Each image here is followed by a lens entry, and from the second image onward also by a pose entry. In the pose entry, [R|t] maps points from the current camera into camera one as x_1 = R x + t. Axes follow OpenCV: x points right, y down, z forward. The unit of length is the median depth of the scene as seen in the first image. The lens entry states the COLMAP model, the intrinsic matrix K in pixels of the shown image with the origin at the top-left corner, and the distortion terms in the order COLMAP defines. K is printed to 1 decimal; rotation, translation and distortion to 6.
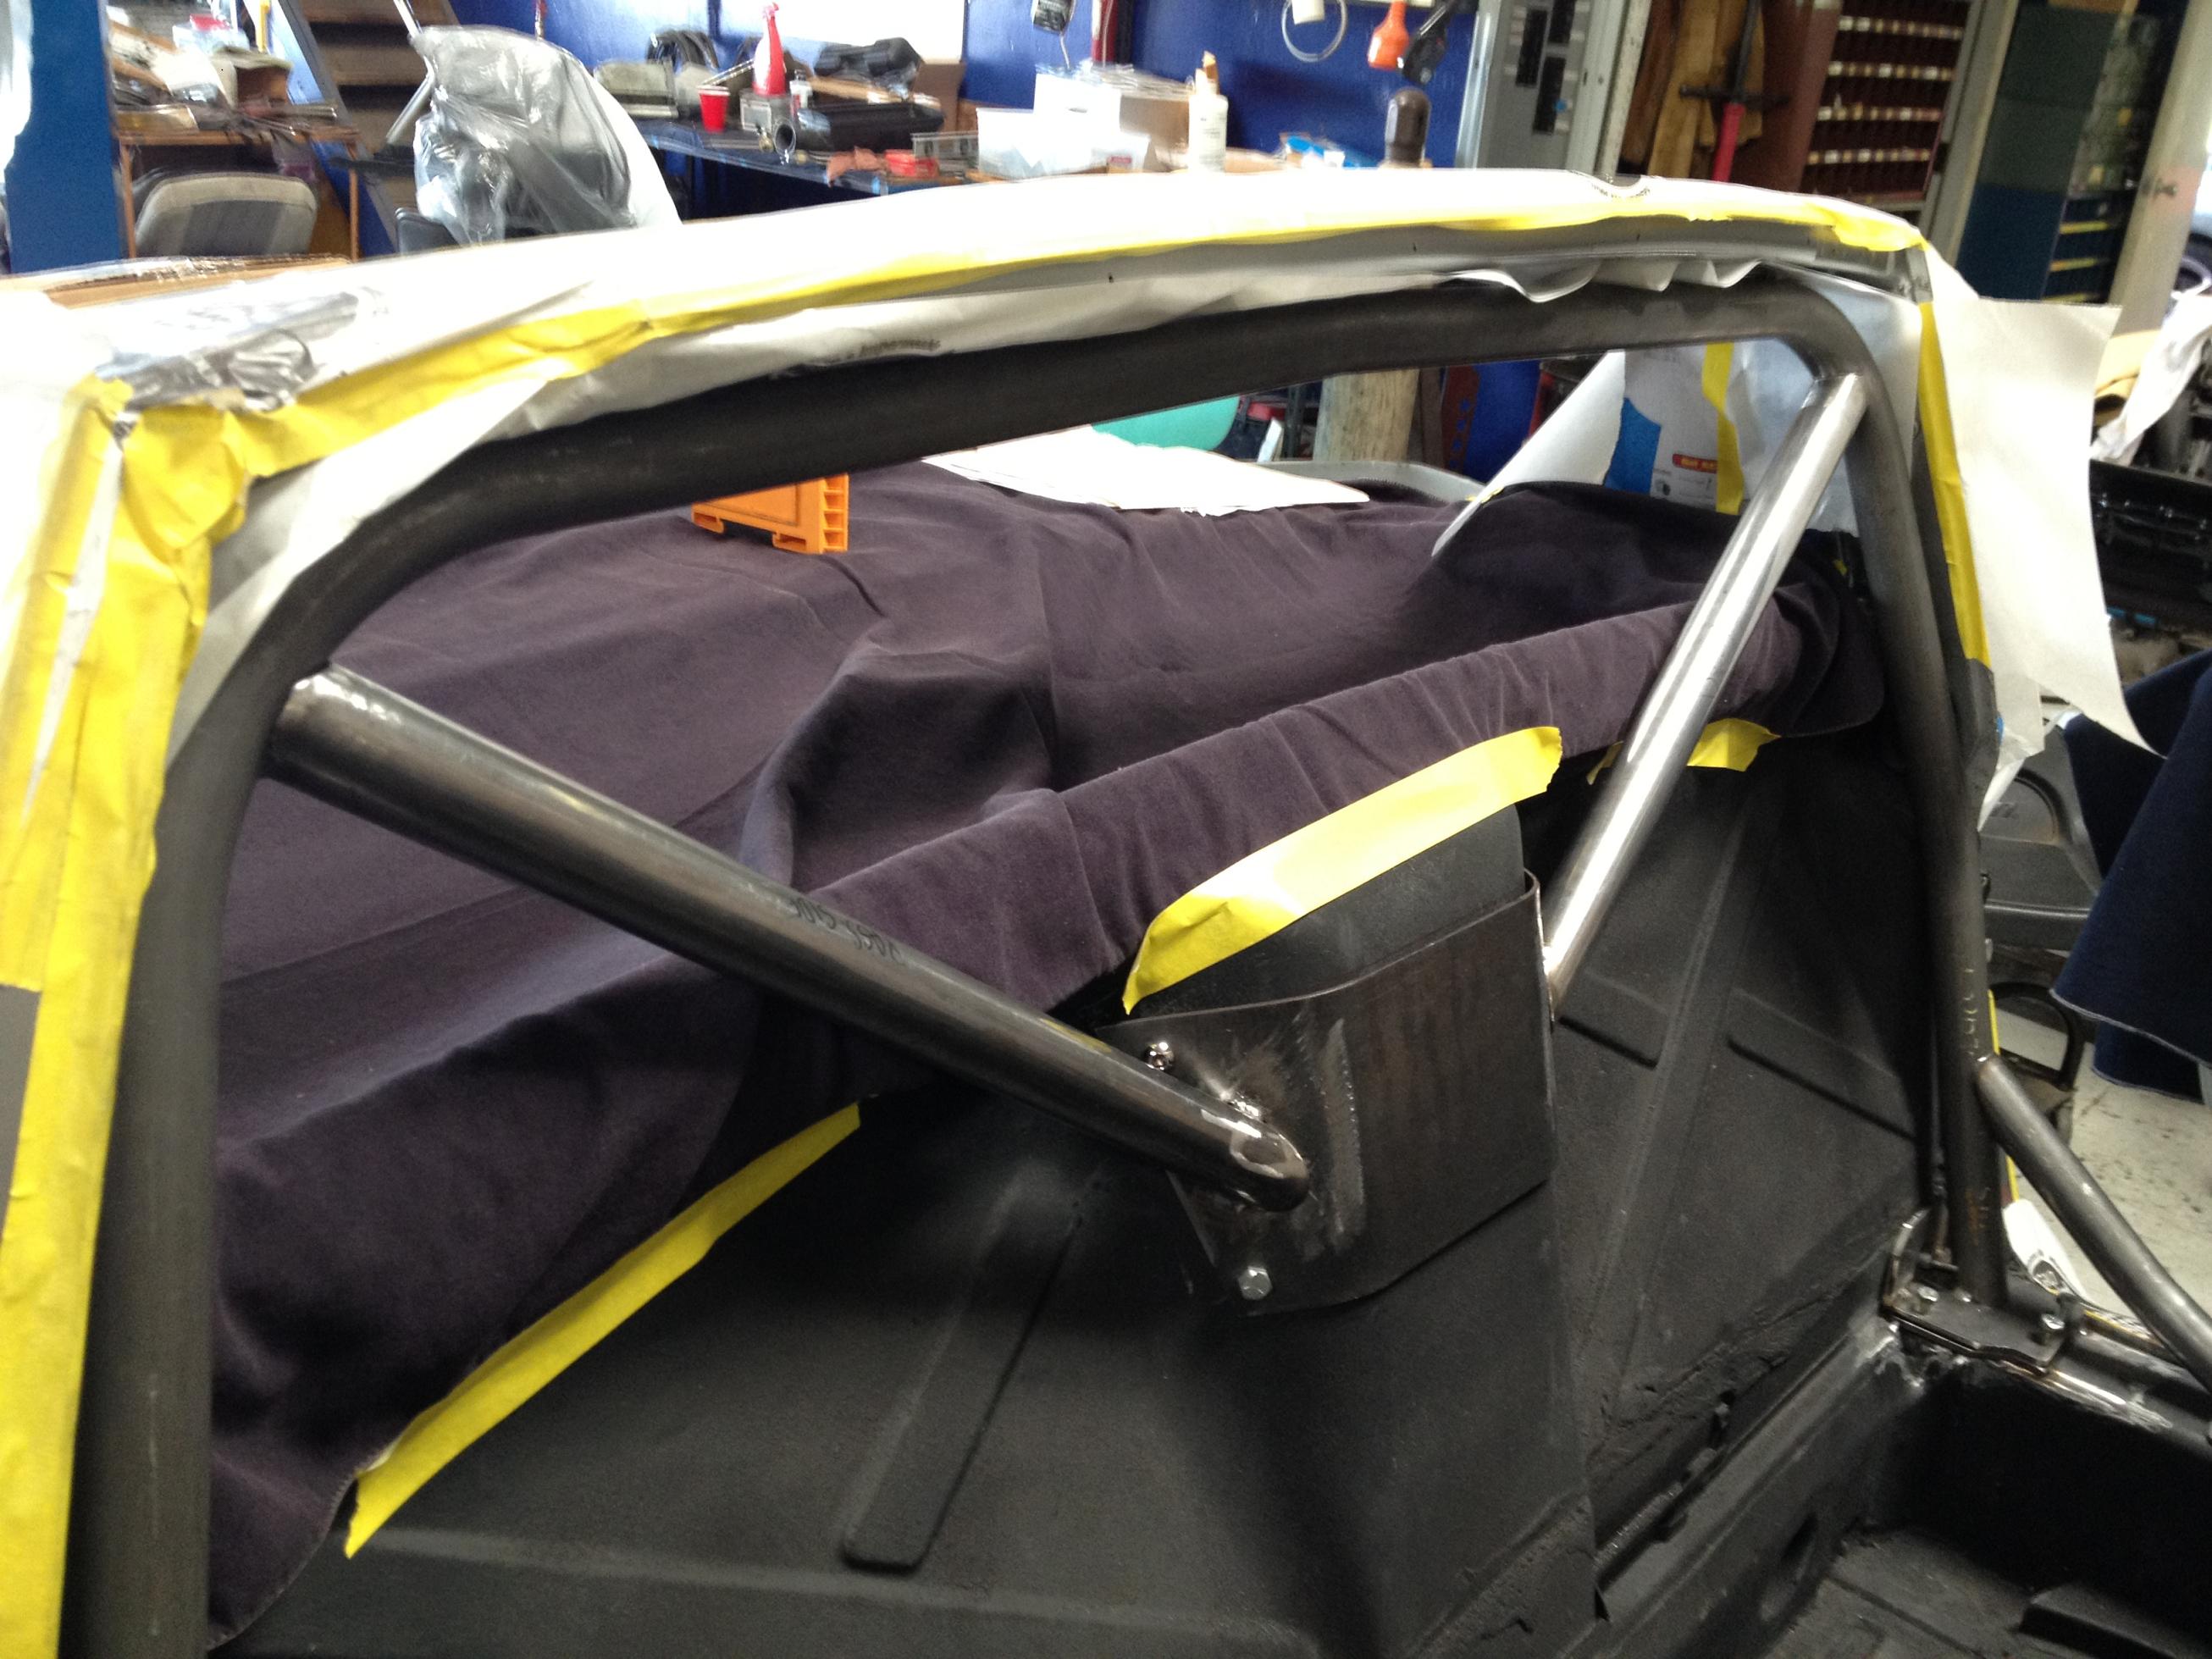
lens RADIAL K [[2093.5, 0, 1055.9], [0, 2093.5, 819.9], [0, 0, 1]] dist [0.128974, -0.267239]
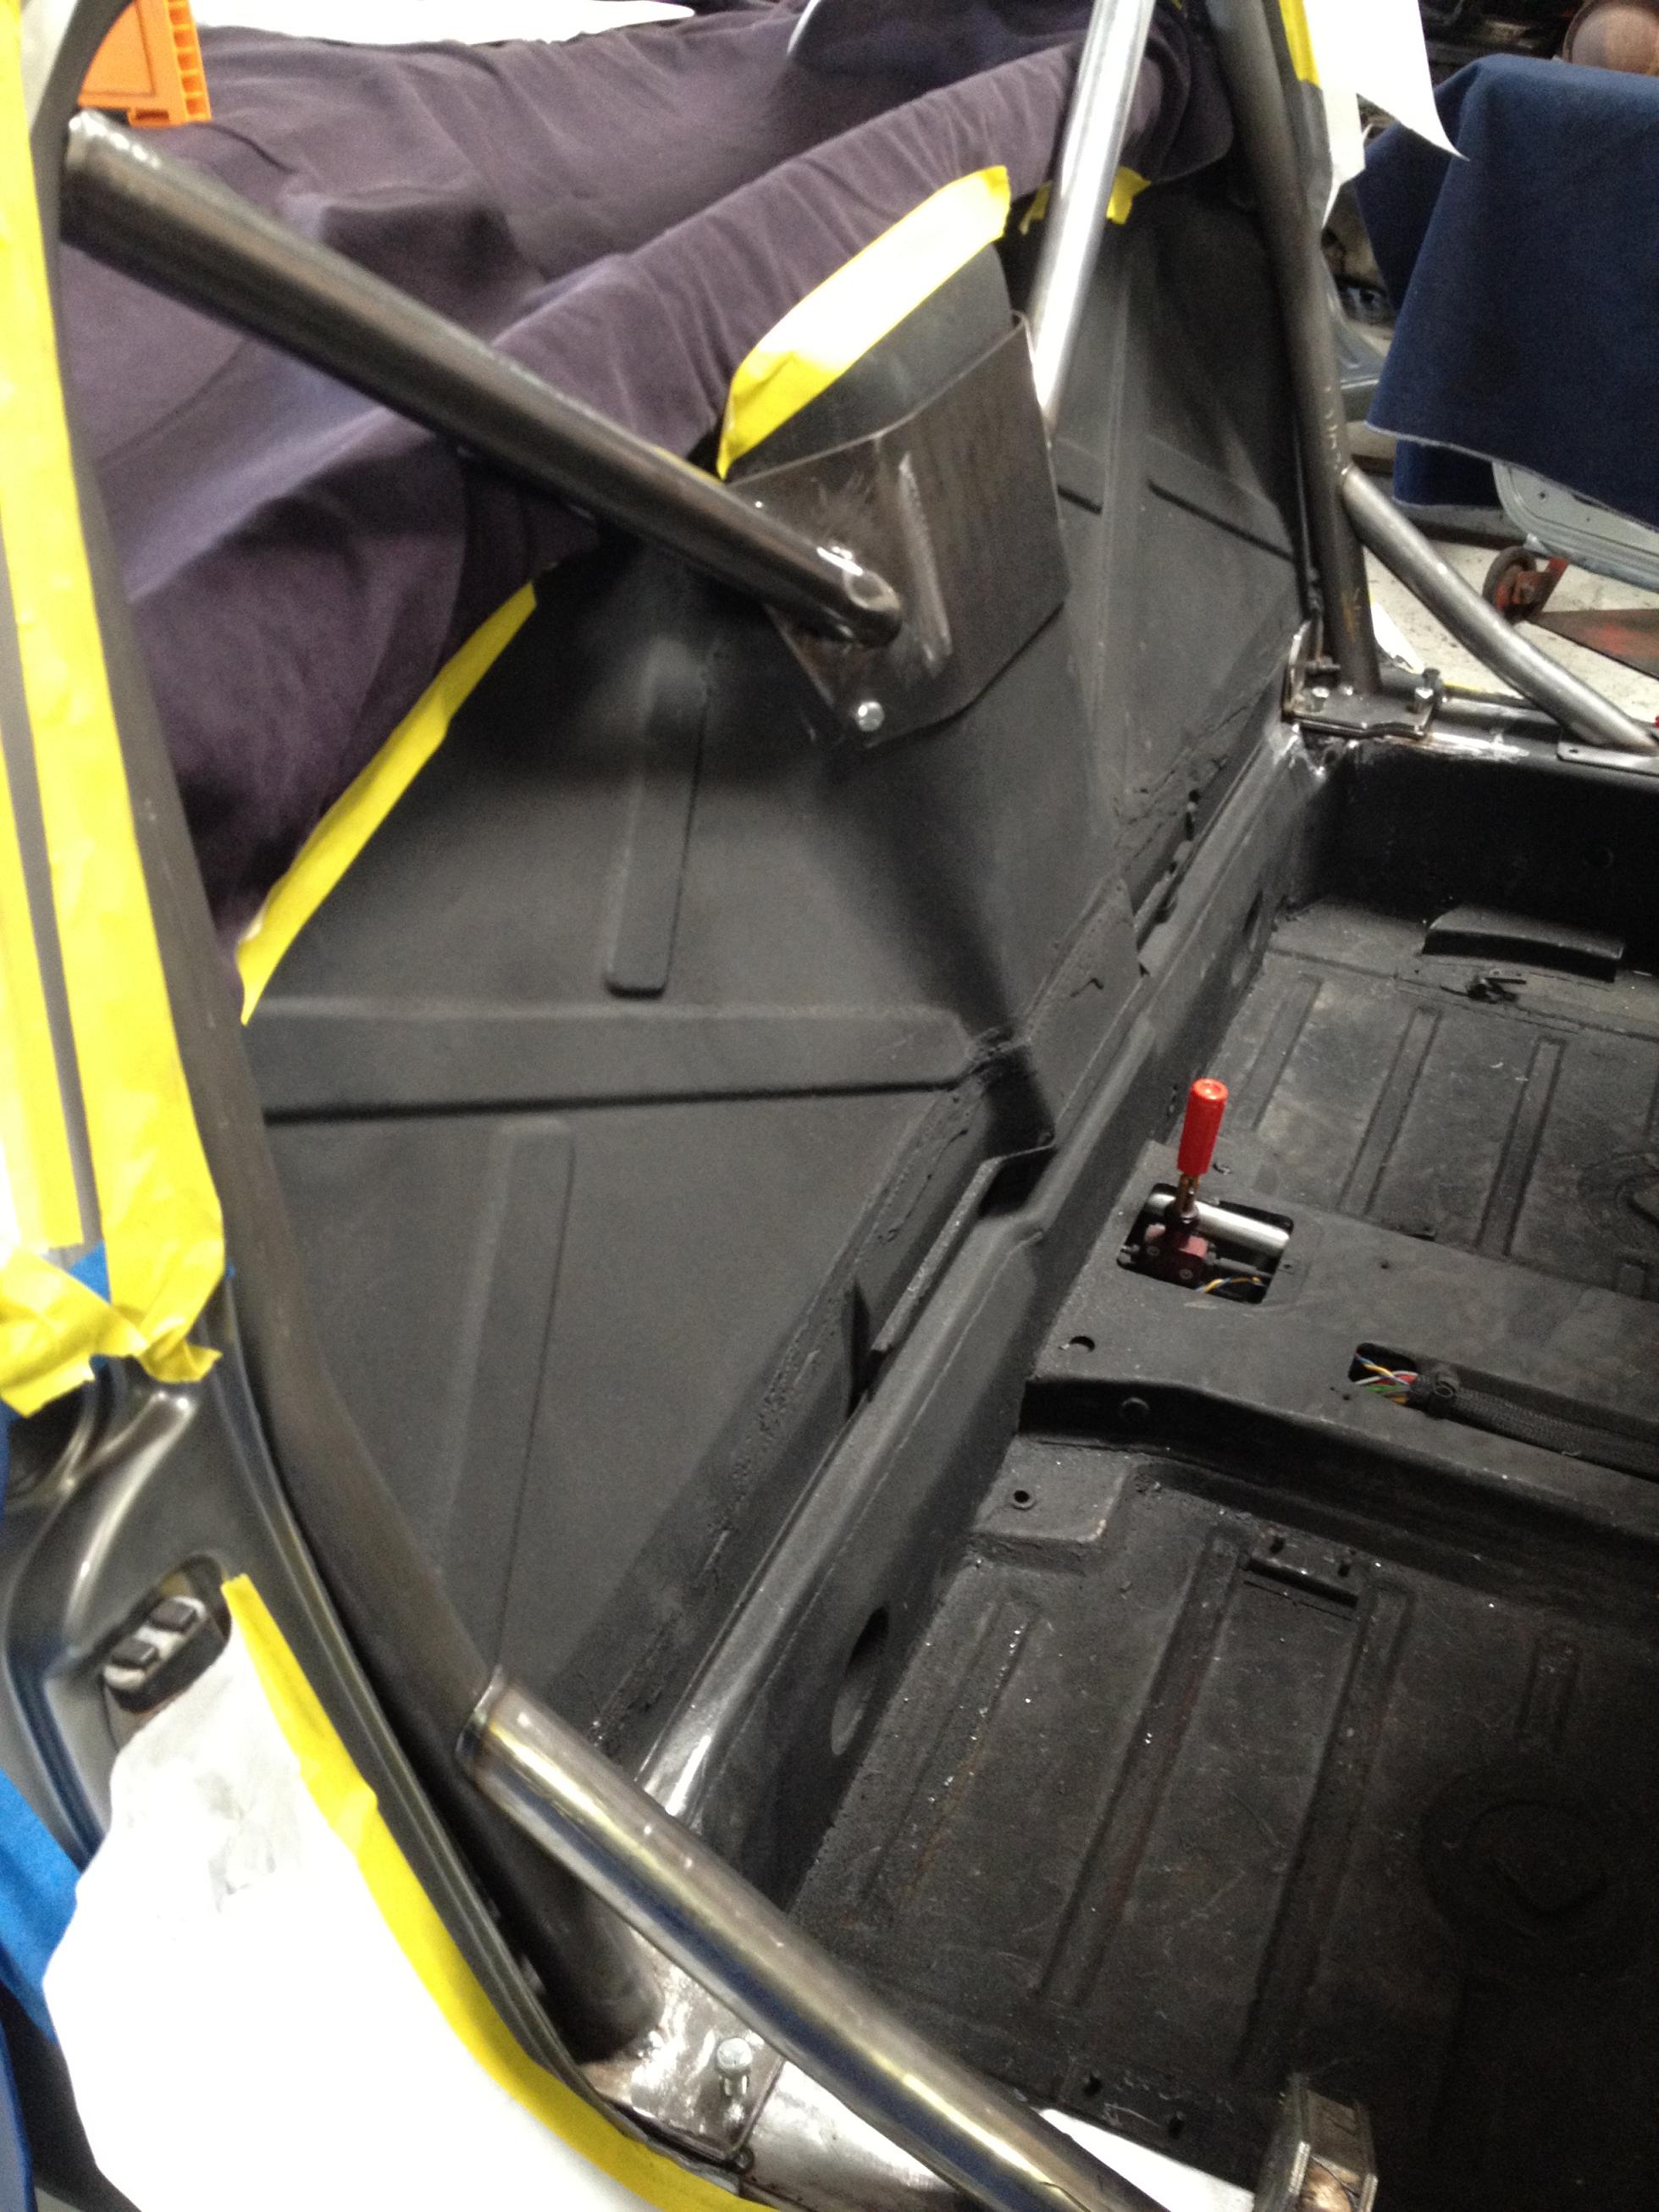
lens RADIAL K [[2093.5, 0, 829.5], [0, 2093.5, 1106.0], [0, 0, 1]] dist [0.128974, -0.267239]
pose [[0.949945, -0.239189, 0.200981, -0.150463], [0.175594, 0.940852, 0.289765, 0.066538], [-0.258402, -0.239969, 0.935758, -0.066009]]
